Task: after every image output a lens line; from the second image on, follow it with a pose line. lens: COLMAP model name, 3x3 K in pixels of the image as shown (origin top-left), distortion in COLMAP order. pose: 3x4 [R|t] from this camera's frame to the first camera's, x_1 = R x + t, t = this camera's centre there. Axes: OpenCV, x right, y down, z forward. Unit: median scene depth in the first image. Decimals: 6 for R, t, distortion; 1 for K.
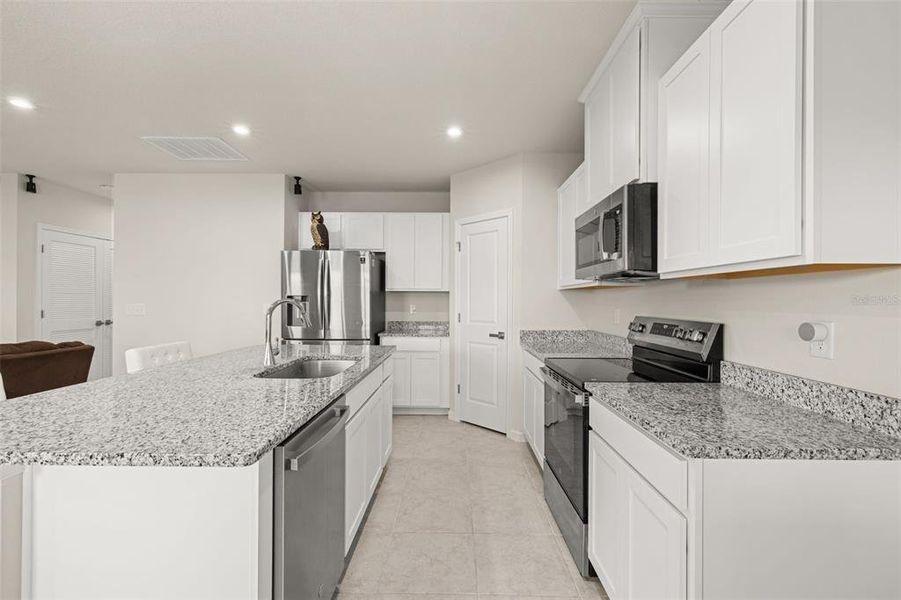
lens RADIAL K [[389.6, 0, 452.3], [0, 389.6, 302.0], [0, 0, 1]] dist [0.001940, 0.000230]
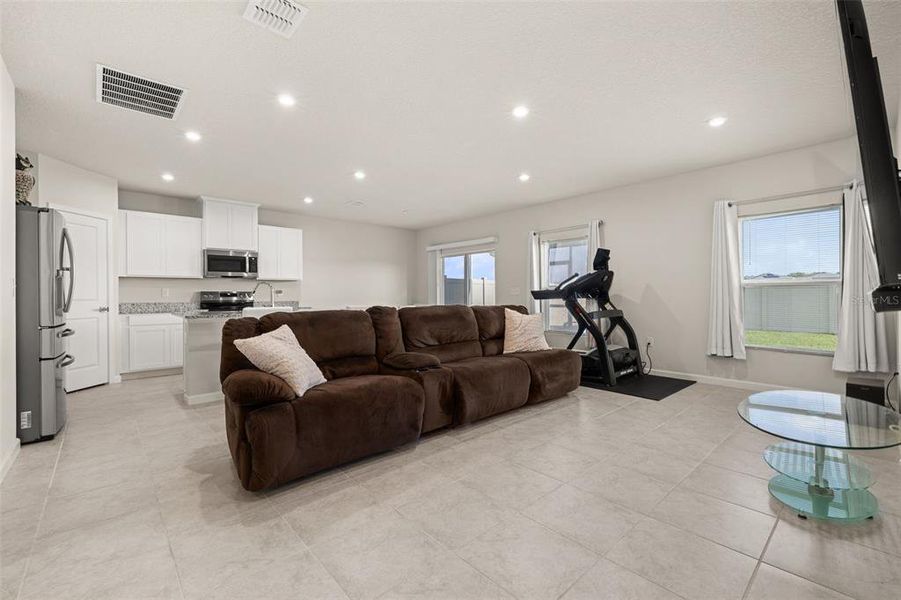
lens RADIAL K [[385.8, 0, 451.0], [0, 385.8, 293.1], [0, 0, 1]] dist [0.001144, 0.000116]
pose [[-0.674114, 0.001632, 0.738626, -1.725973], [0.003360, 0.999994, 0.000857, 0.036344], [-0.738620, 0.003060, -0.674115, 1.080364]]
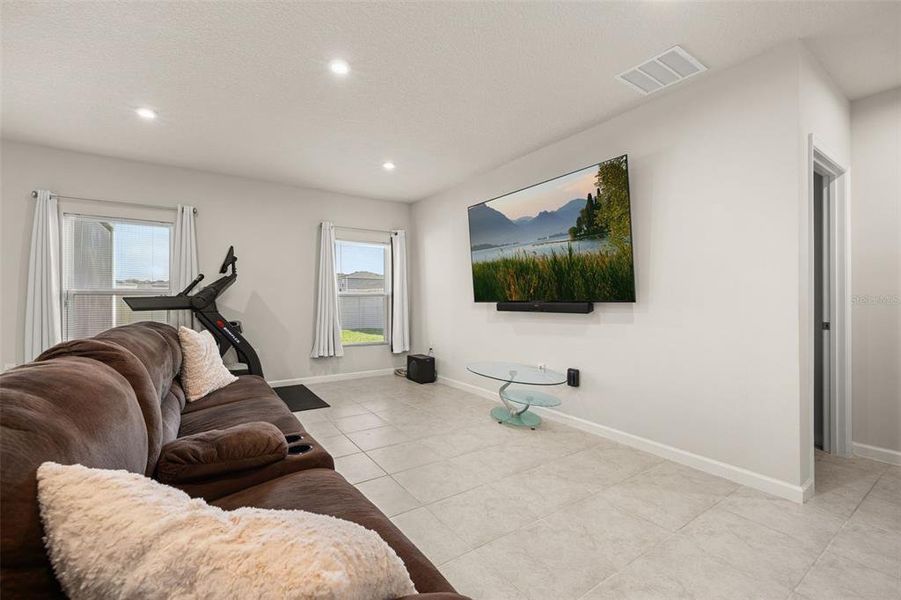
lens RADIAL K [[381.9, 0, 449.3], [0, 381.9, 298.8], [0, 0, 1]] dist [0.000615, -0.000074]
pose [[-0.824426, -0.009262, -0.565894, -0.933029], [-0.008301, 0.999956, -0.004273, 0.031490], [0.565909, 0.001174, -0.824467, 1.022842]]
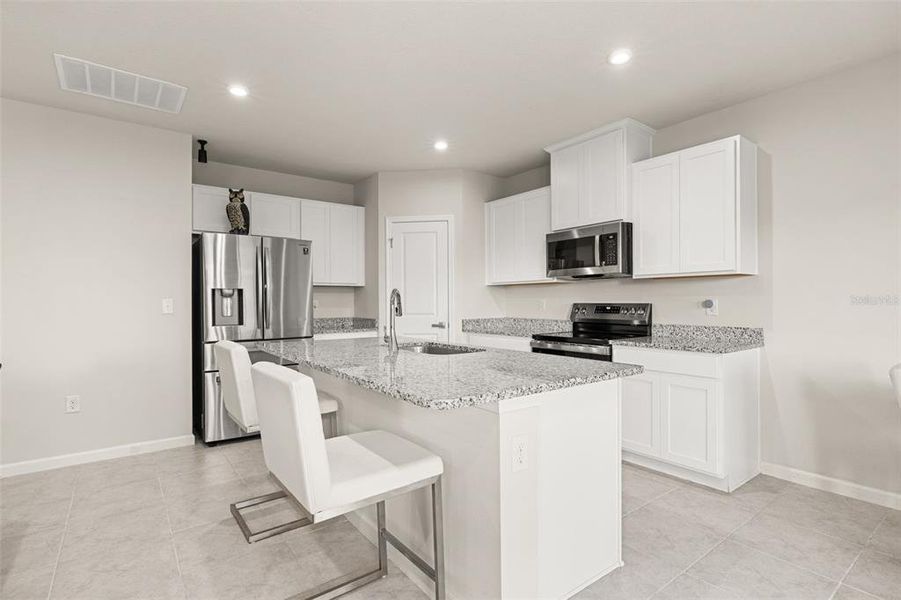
lens RADIAL K [[439.2, 0, 452.0], [0, 439.2, 301.5], [0, 0, 1]] dist [0.001217, -0.000001]
pose [[0.790852, -0.008802, 0.611944, -0.676358], [0.010740, 0.999942, 0.000502, 0.017541], [-0.611913, 0.006175, 0.790901, -0.029922]]
